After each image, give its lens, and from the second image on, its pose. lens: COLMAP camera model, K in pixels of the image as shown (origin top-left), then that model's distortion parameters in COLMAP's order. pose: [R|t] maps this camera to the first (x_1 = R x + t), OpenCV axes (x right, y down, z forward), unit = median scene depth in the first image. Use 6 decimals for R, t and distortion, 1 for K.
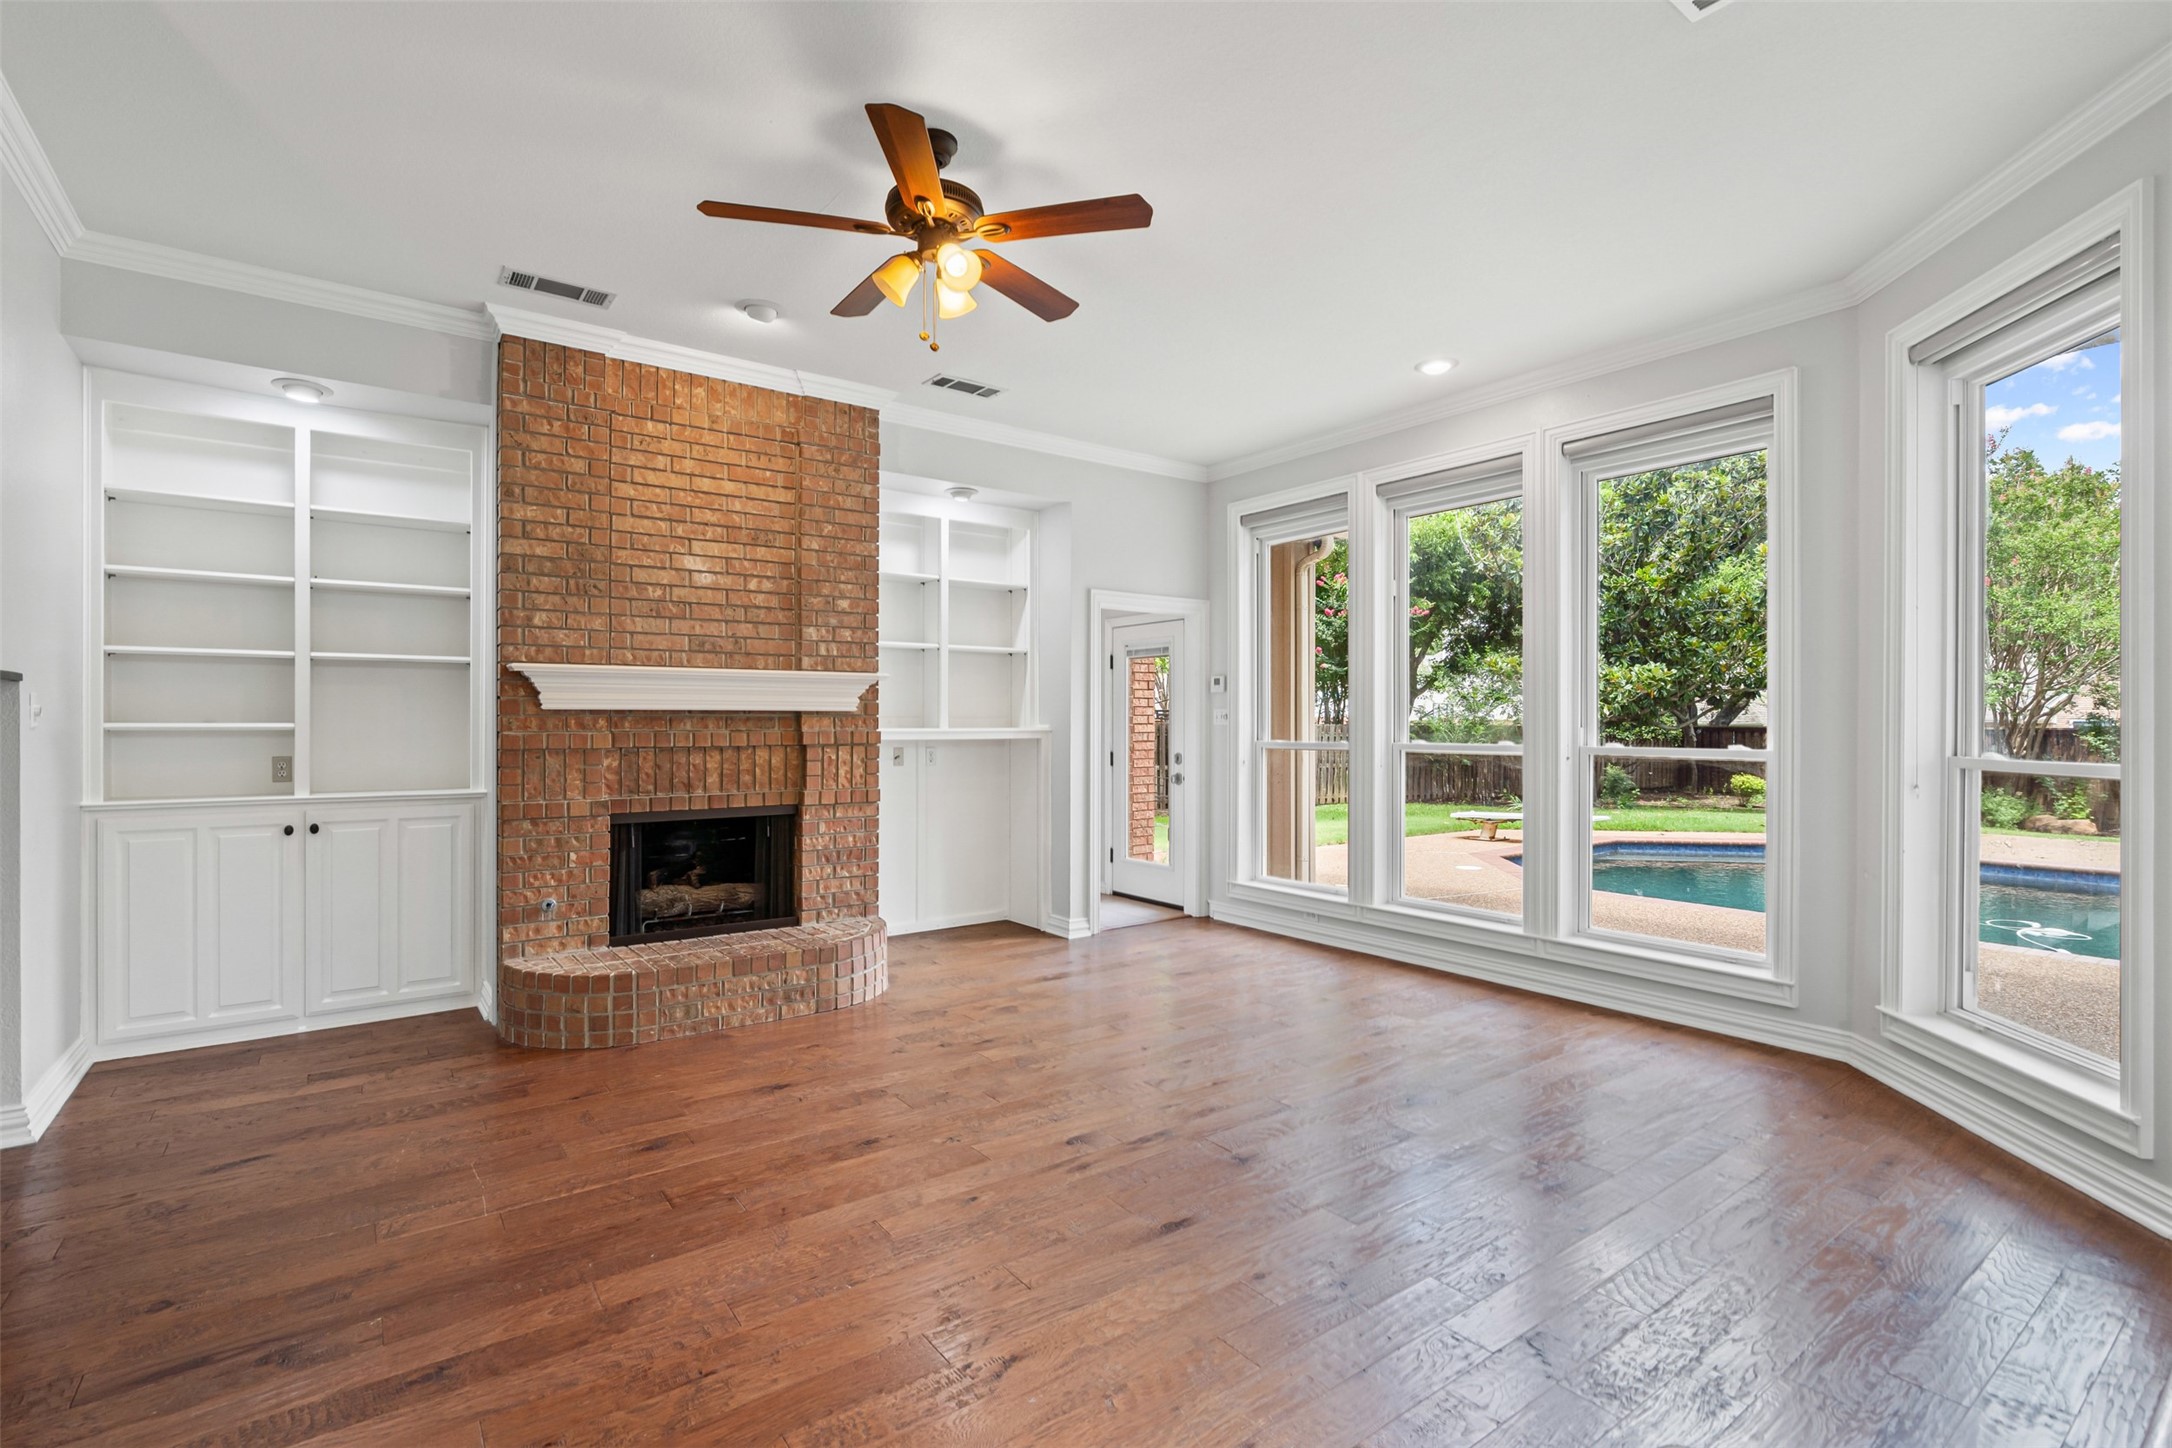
lens RADIAL K [[988.4, 0, 1070.4], [0, 988.4, 720.7], [0, 0, 1]] dist [-0.003784, 0.002308]
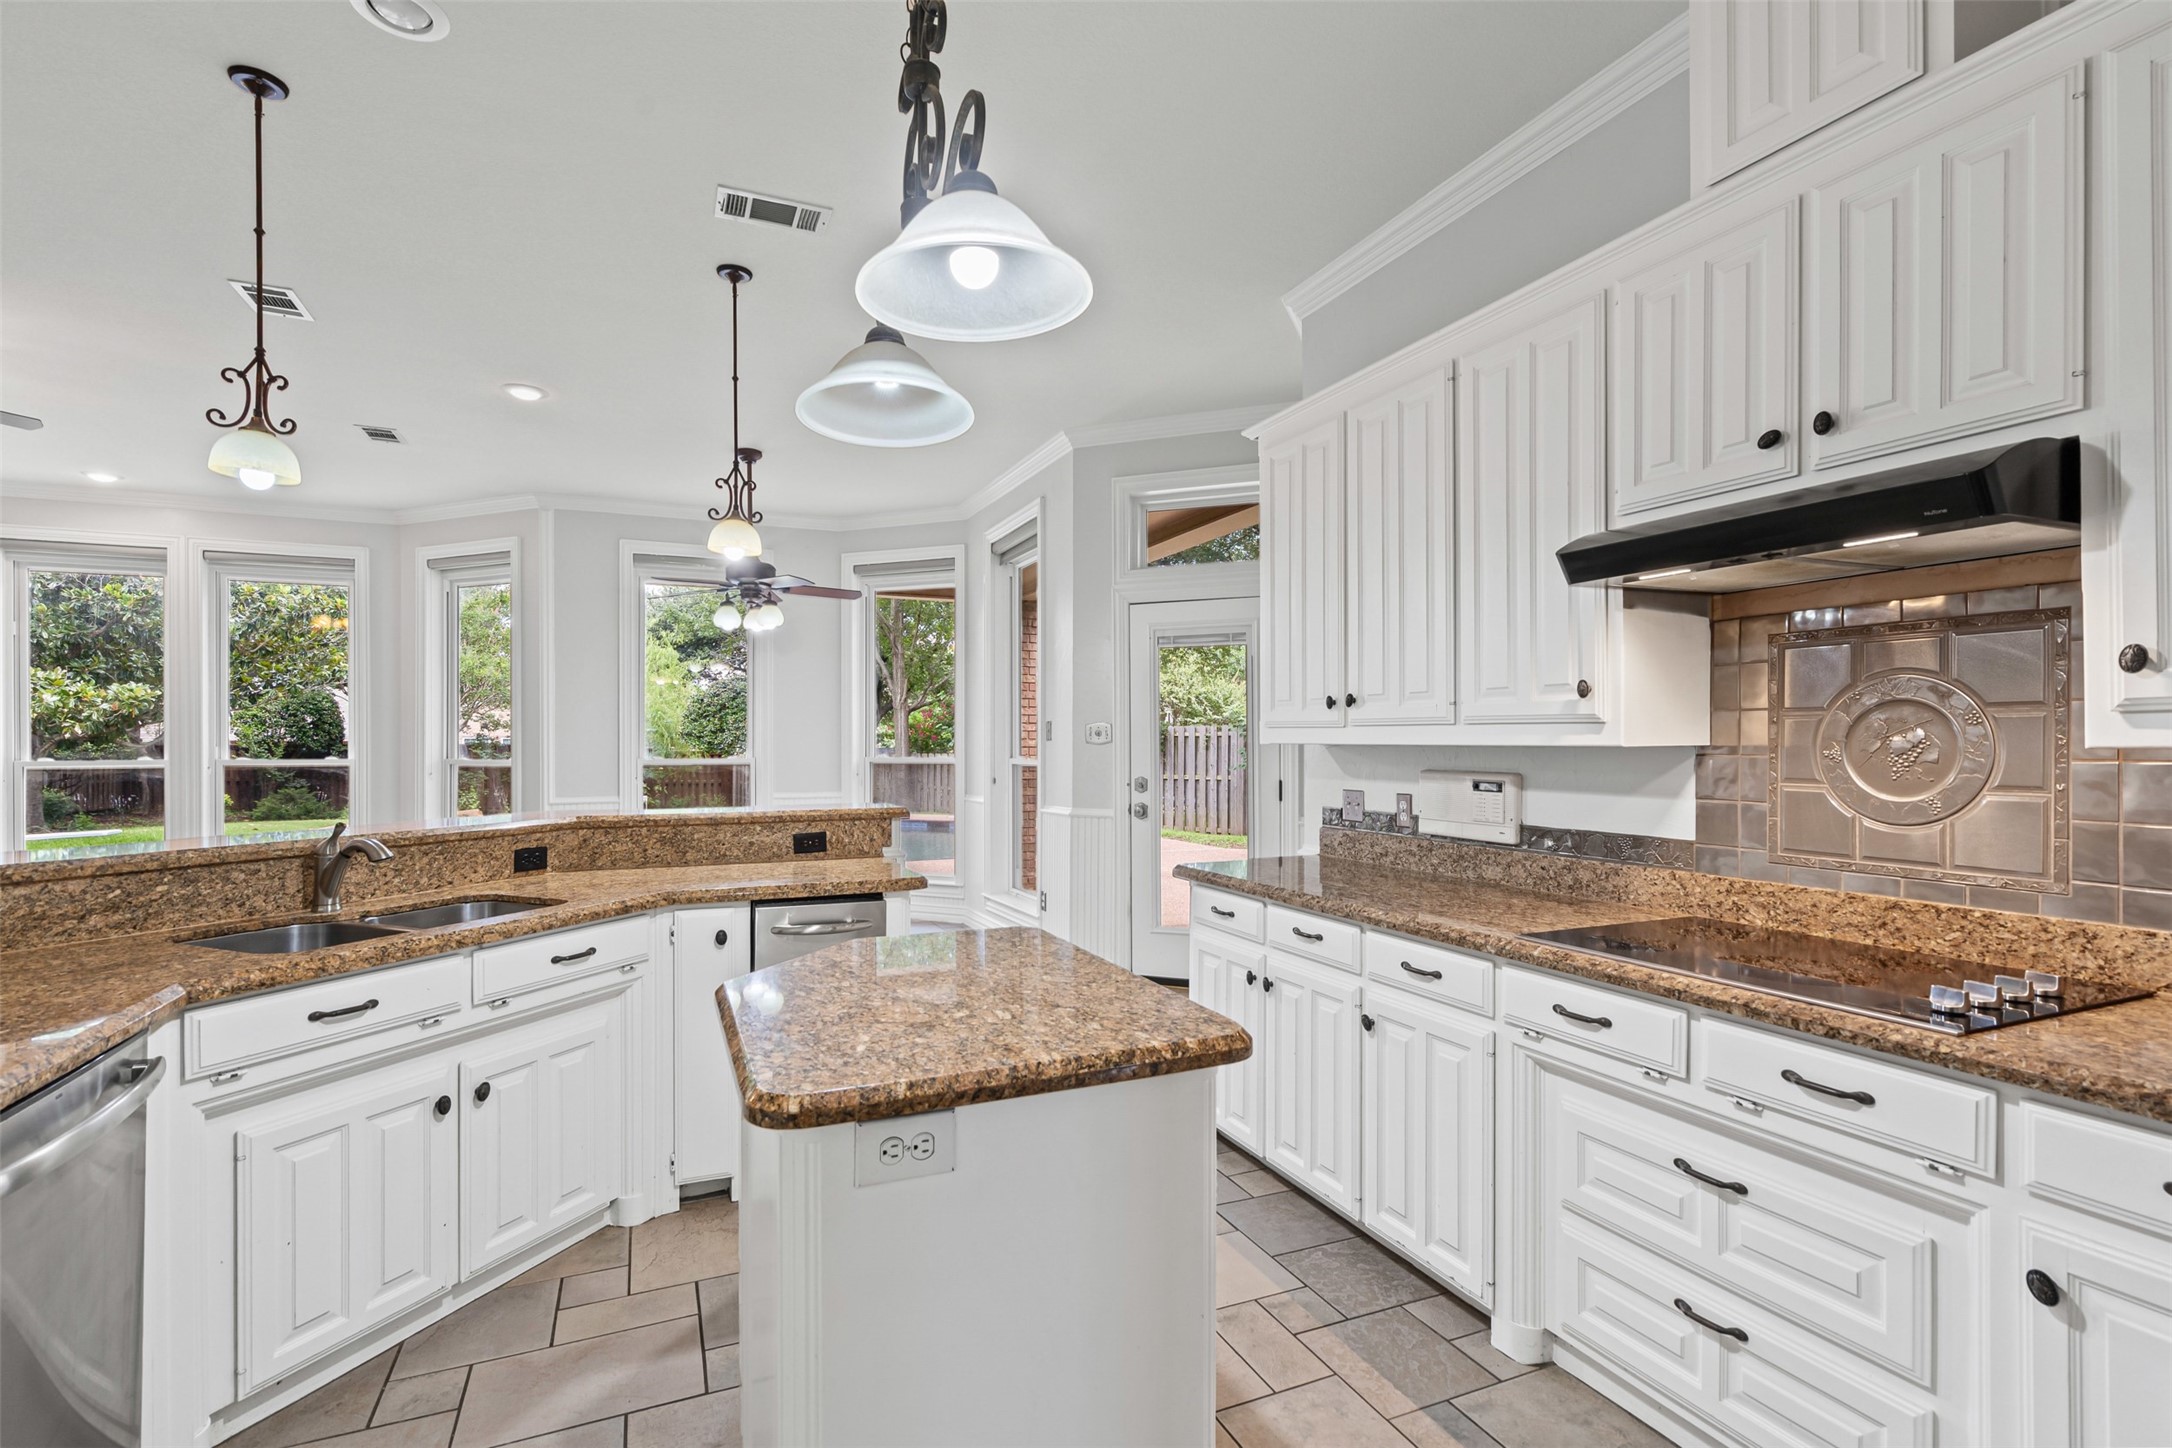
lens RADIAL K [[988.4, 0, 1078.2], [0, 988.4, 740.4], [0, 0, 1]] dist [-0.003784, 0.002308]
pose [[0.216022, -0.001293, 0.976388, -0.711884], [-0.001586, 0.999997, 0.001675, -0.007613], [-0.976387, -0.001911, 0.216020, -0.632488]]
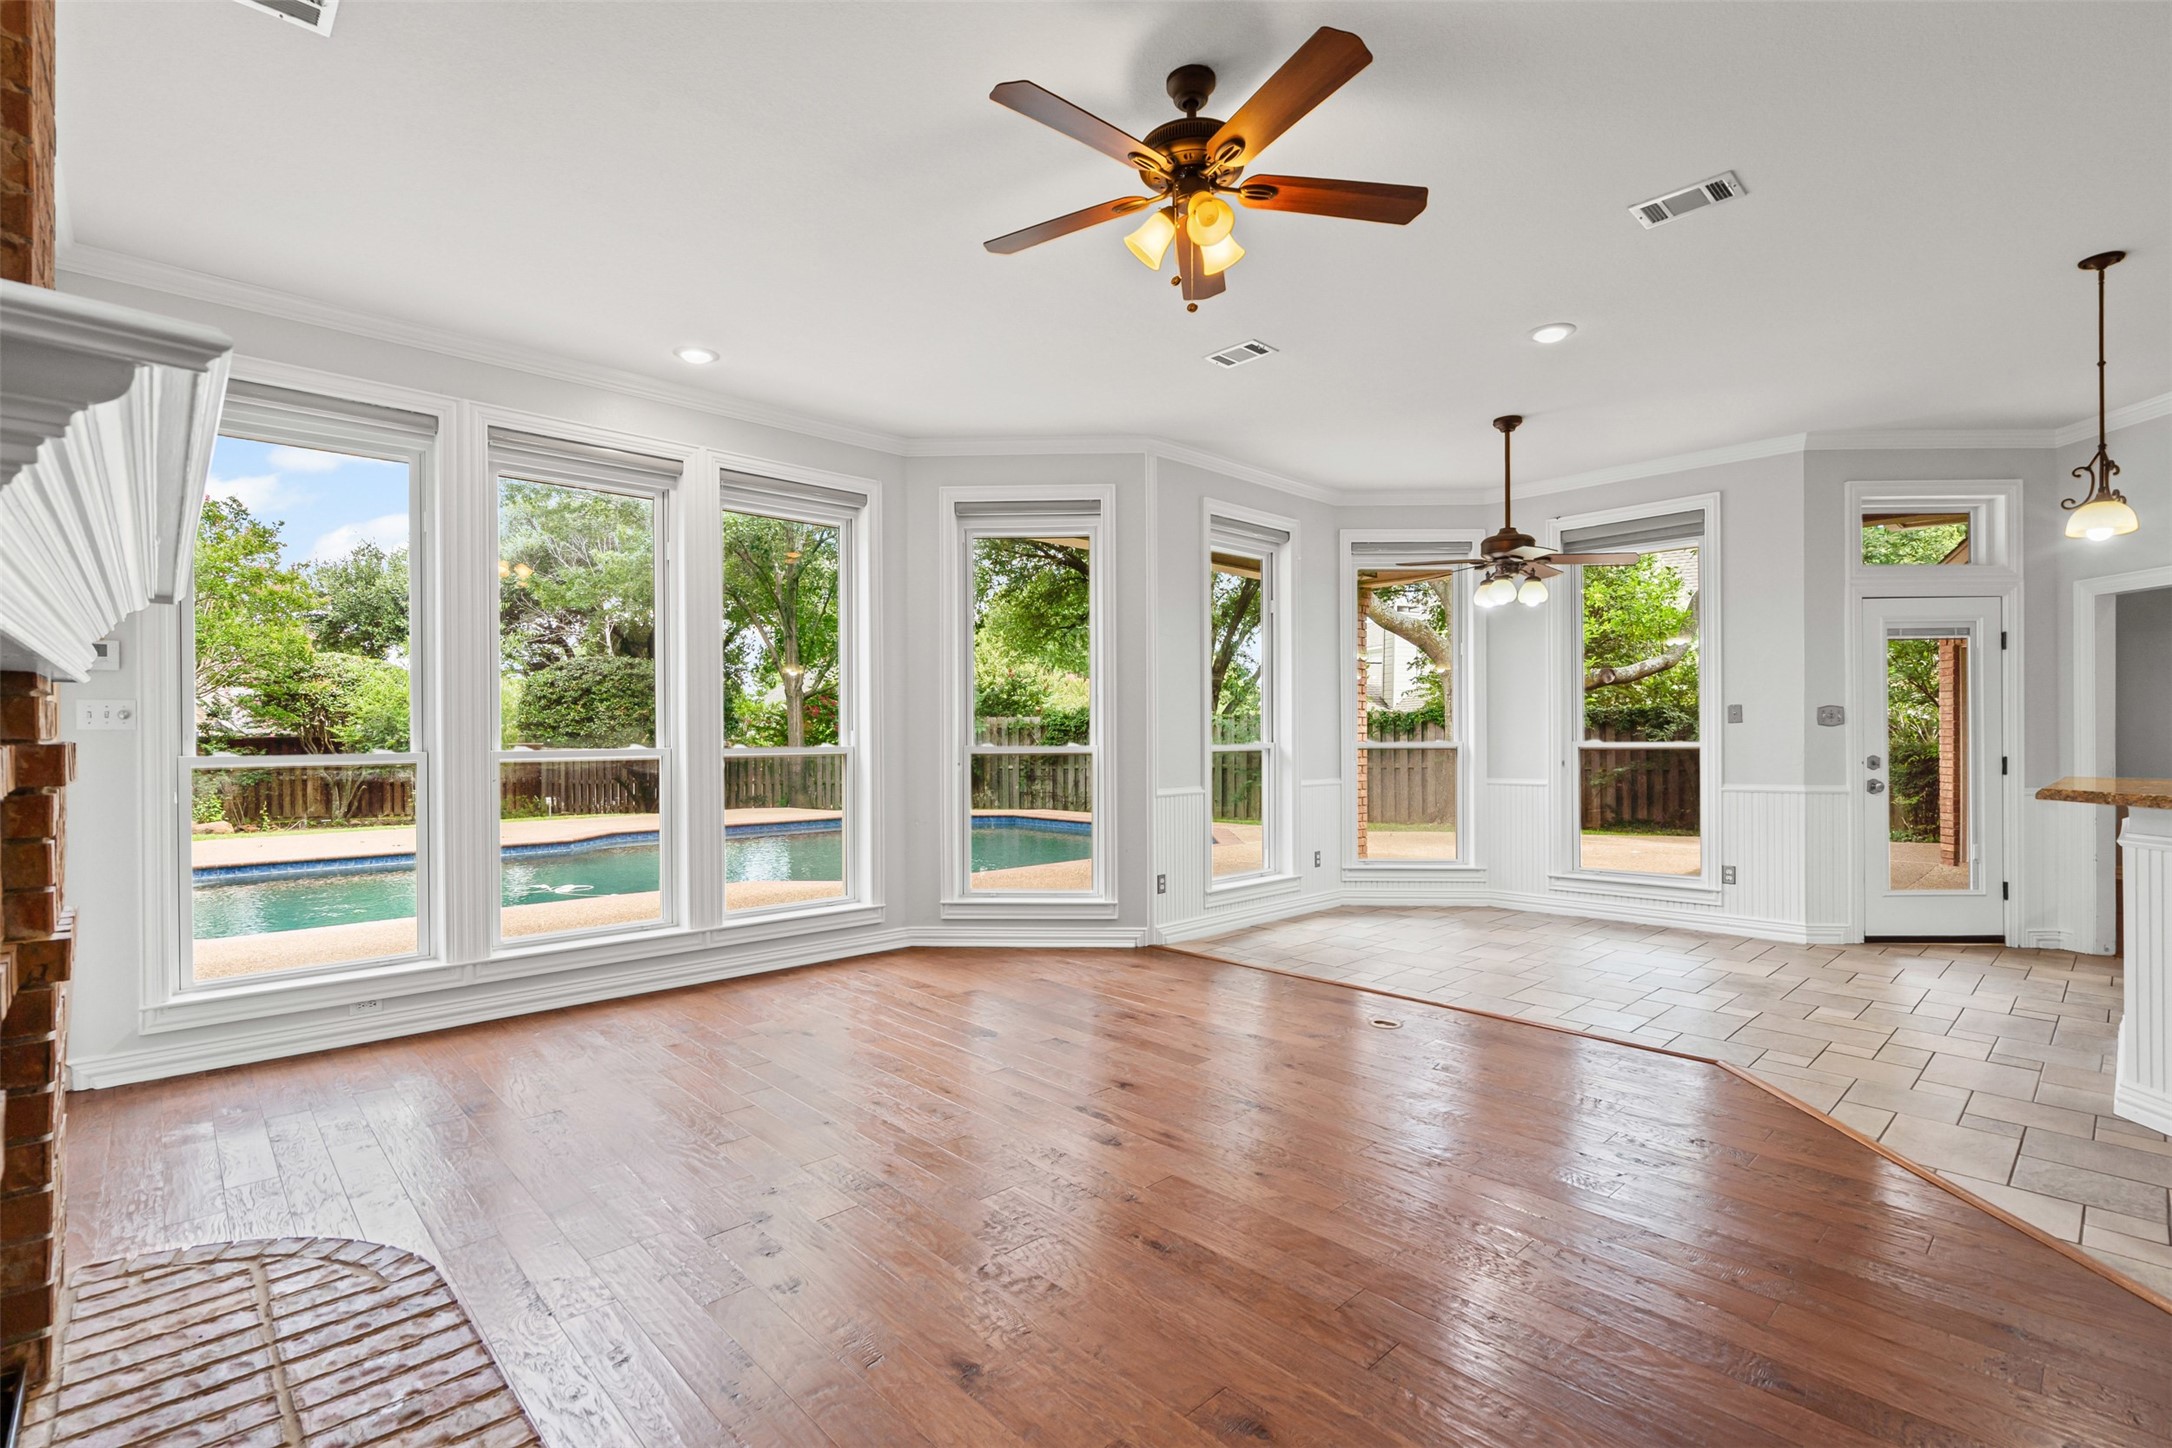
lens RADIAL K [[988.4, 0, 1082.4], [0, 988.4, 729.0], [0, 0, 1]] dist [-0.003784, 0.002308]
pose [[-0.121255, 0.002720, 0.992618, -0.698064], [-0.000922, 0.999996, -0.002853, 0.009172], [-0.992621, -0.001261, -0.121252, 0.819327]]
